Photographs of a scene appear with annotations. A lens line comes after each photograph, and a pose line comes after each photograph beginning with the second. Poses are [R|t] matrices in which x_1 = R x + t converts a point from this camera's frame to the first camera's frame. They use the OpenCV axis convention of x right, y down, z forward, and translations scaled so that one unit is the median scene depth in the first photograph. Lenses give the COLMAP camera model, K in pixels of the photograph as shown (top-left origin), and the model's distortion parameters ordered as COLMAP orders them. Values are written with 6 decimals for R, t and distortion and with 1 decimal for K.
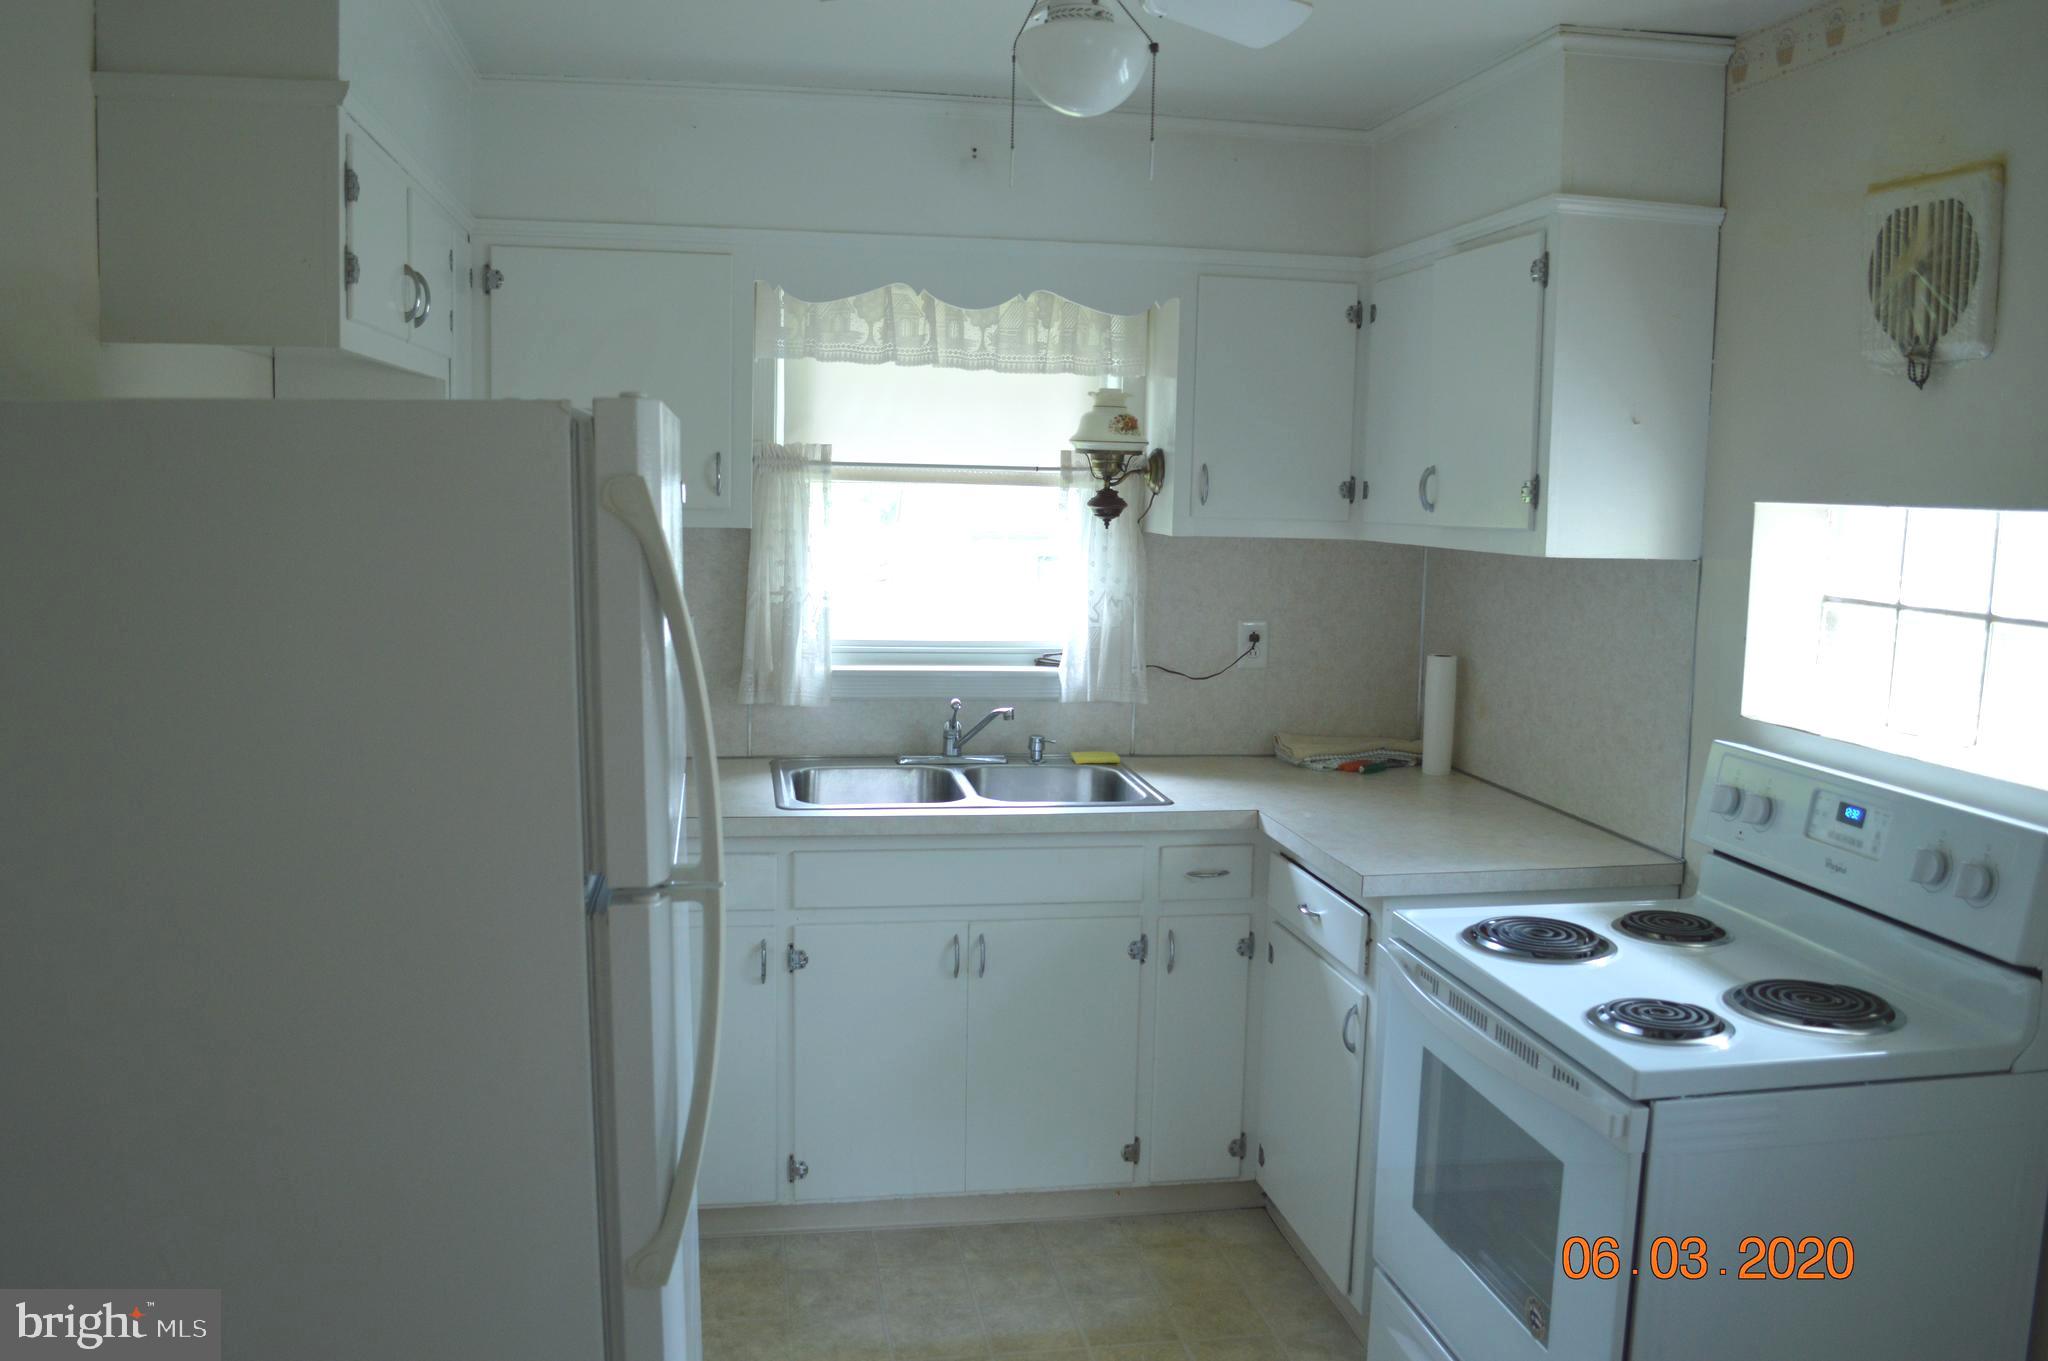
lens RADIAL K [[1638.2, 0, 1033.8], [0, 1638.2, 681.7], [0, 0, 1]] dist [-0.084753, 0.003840]
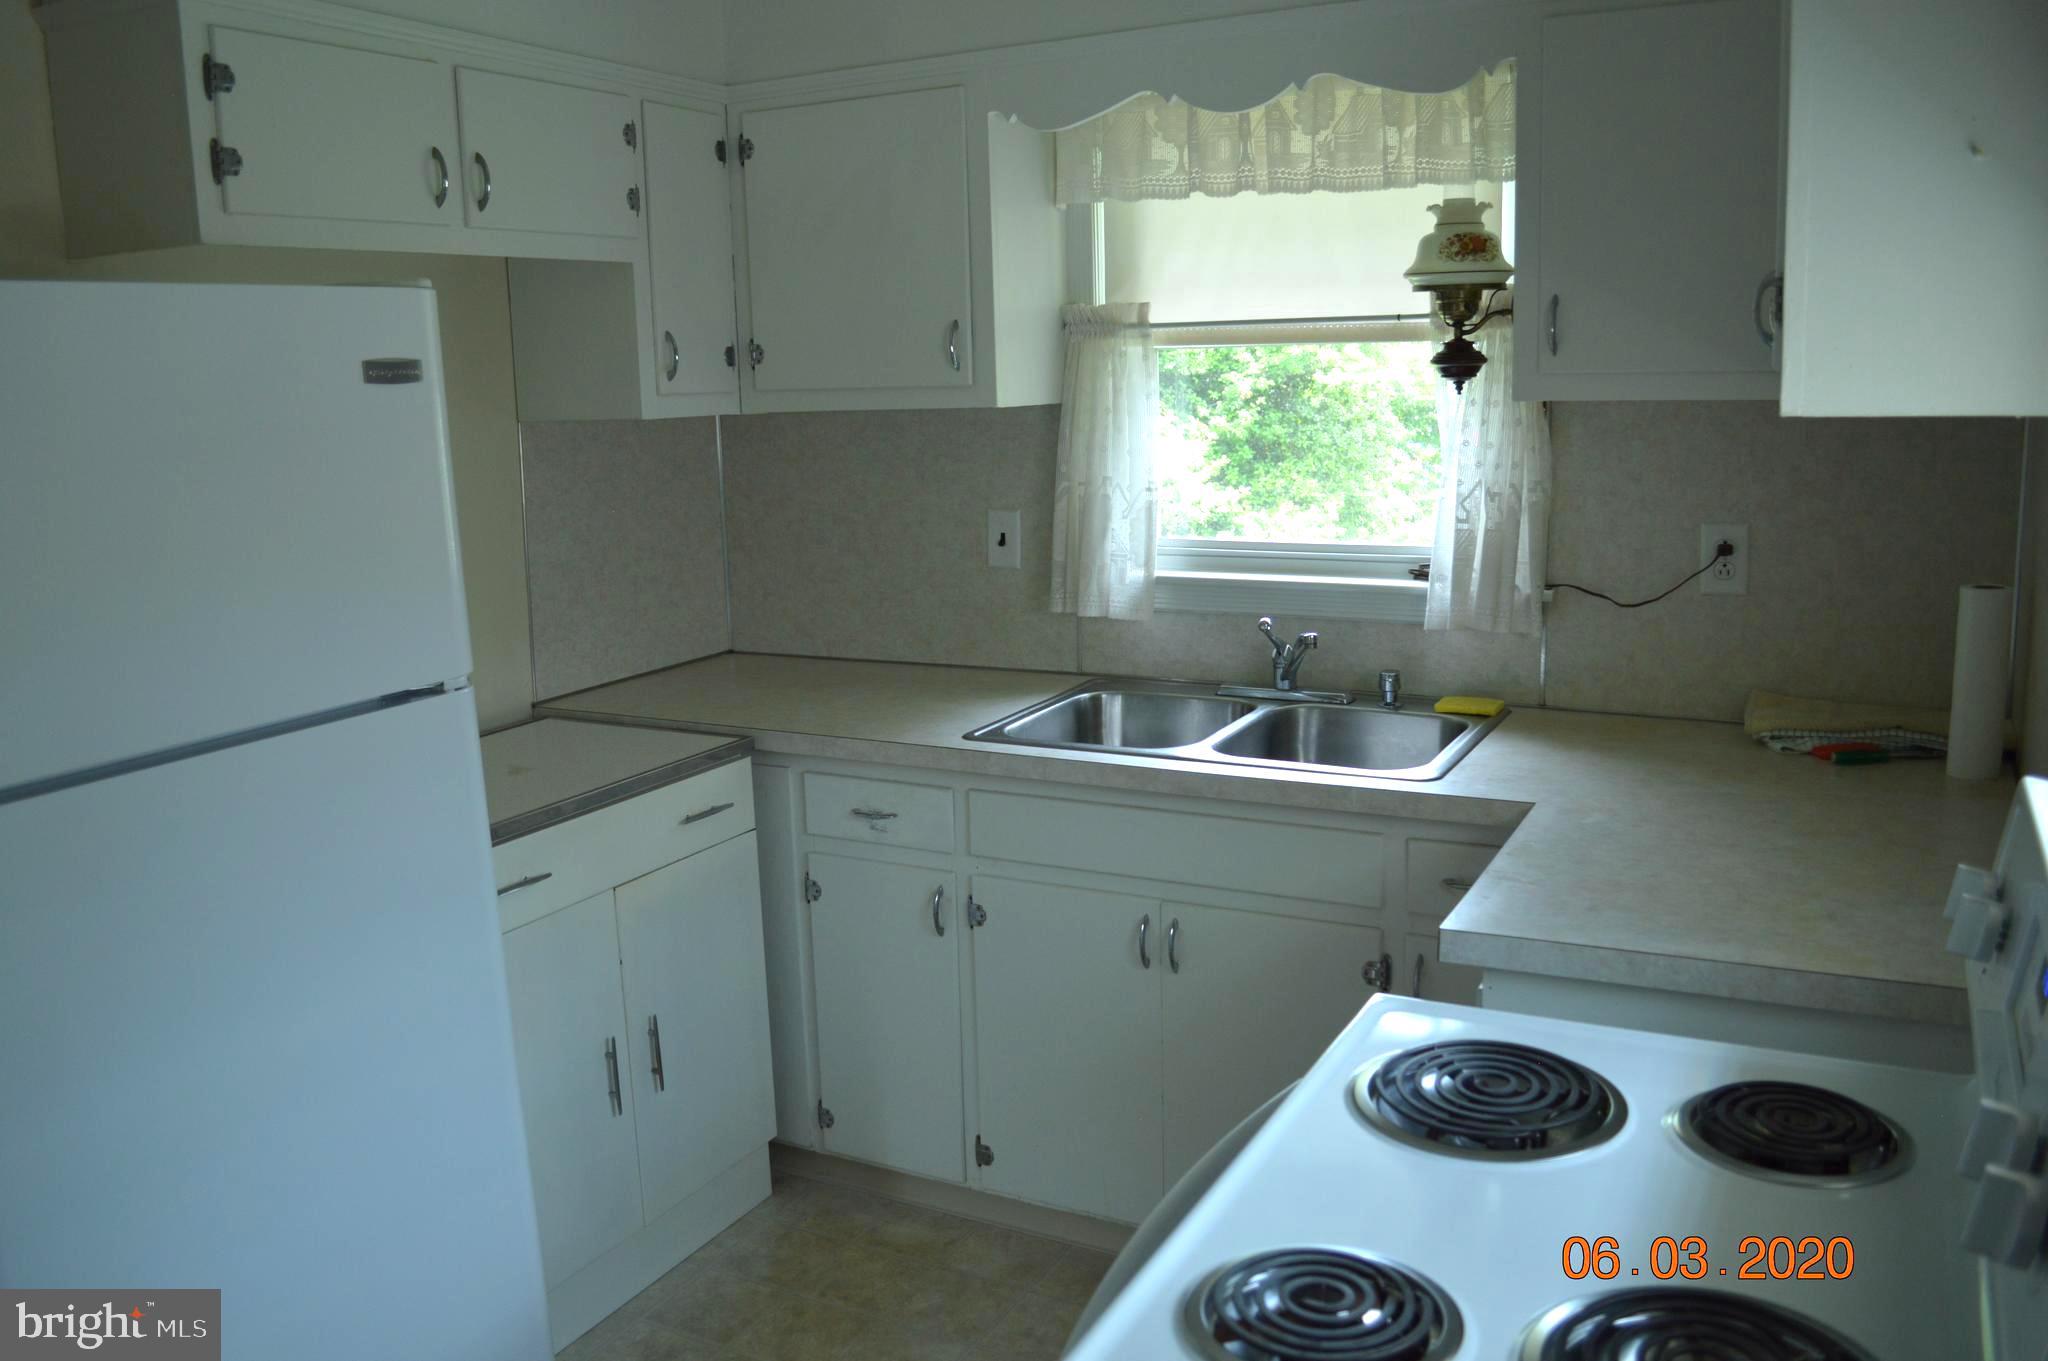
lens RADIAL K [[1638.2, 0, 1023.3], [0, 1638.2, 683.1], [0, 0, 1]] dist [-0.084753, 0.003840]
pose [[0.782369, 0.072054, -0.618633, 0.349526], [-0.030908, 0.996553, 0.076982, -0.015208], [0.622047, -0.041108, 0.781900, 0.310448]]
